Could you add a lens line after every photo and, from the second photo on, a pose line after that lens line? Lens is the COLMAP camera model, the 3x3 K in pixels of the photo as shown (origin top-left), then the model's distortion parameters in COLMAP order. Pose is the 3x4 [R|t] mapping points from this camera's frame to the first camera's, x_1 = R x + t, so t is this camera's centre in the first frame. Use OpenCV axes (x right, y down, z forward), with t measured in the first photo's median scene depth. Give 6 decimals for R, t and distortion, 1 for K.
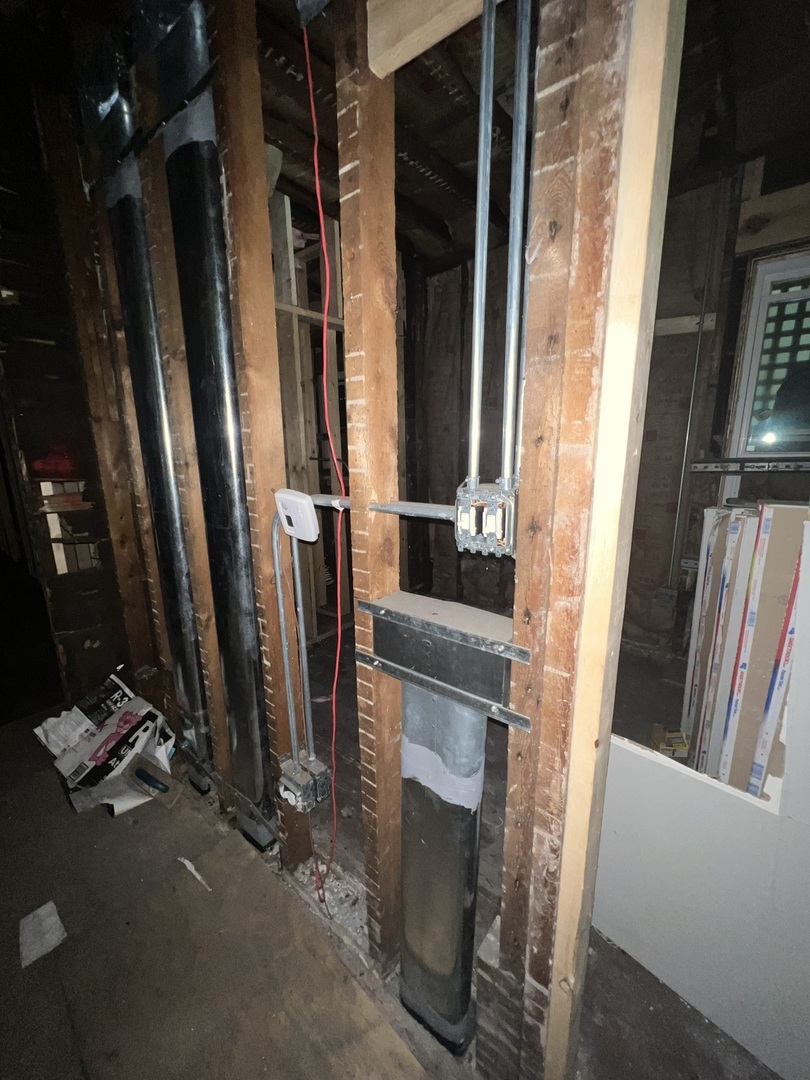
lens RADIAL K [[435.9, 0, 405.3], [0, 435.9, 536.5], [0, 0, 1]] dist [-0.001998, 0.000392]
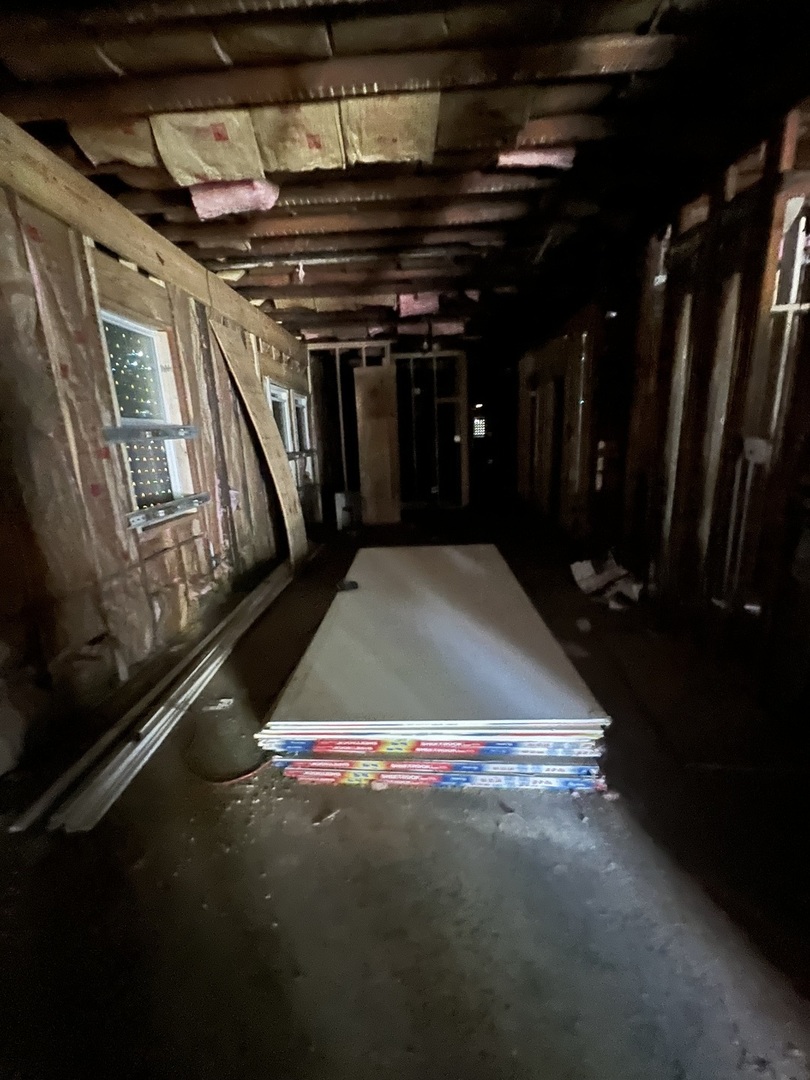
lens RADIAL K [[435.9, 0, 401.4], [0, 435.9, 536.9], [0, 0, 1]] dist [-0.001998, 0.000392]
pose [[0.592189, 0.173900, -0.786811, 0.235920], [-0.137659, 0.983914, 0.113855, 0.179167], [0.793954, 0.040888, 0.606602, -0.801515]]
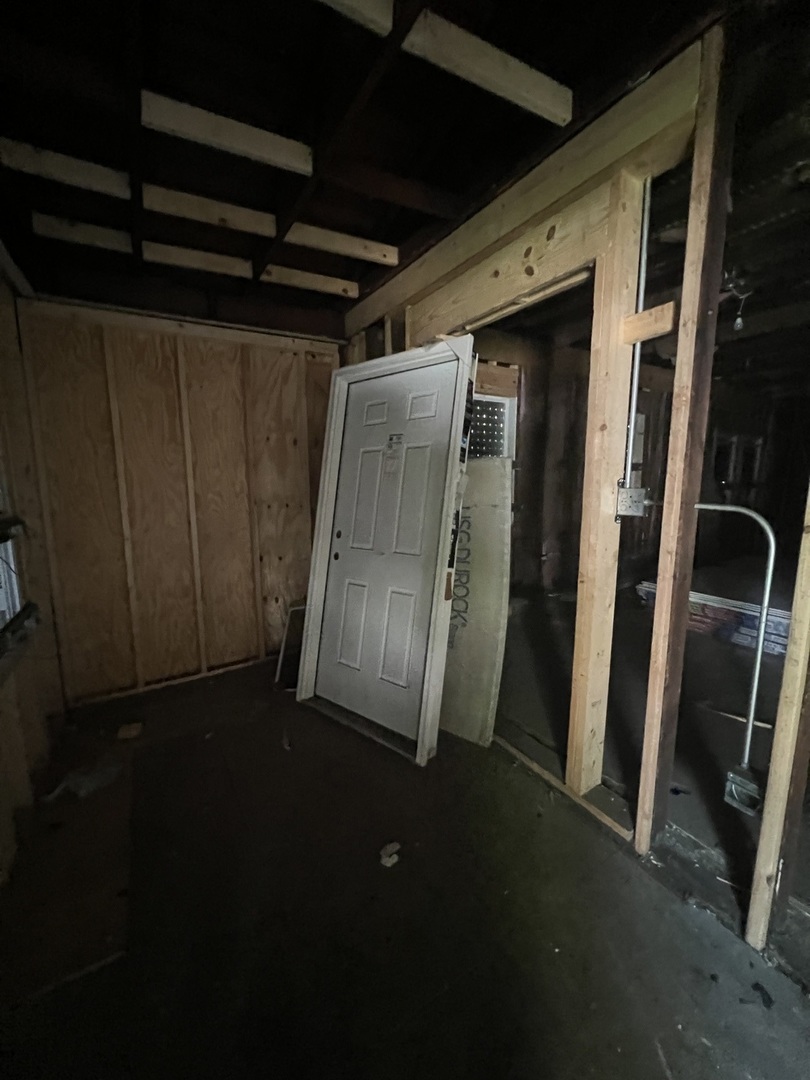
lens RADIAL K [[435.1, 0, 400.7], [0, 435.1, 539.1], [0, 0, 1]] dist [0.002798, 0.000358]
pose [[-0.334265, 0.156939, -0.929321, 1.535648], [-0.192589, 0.953858, 0.230355, 0.190757], [0.922592, 0.255977, -0.288617, -0.975711]]
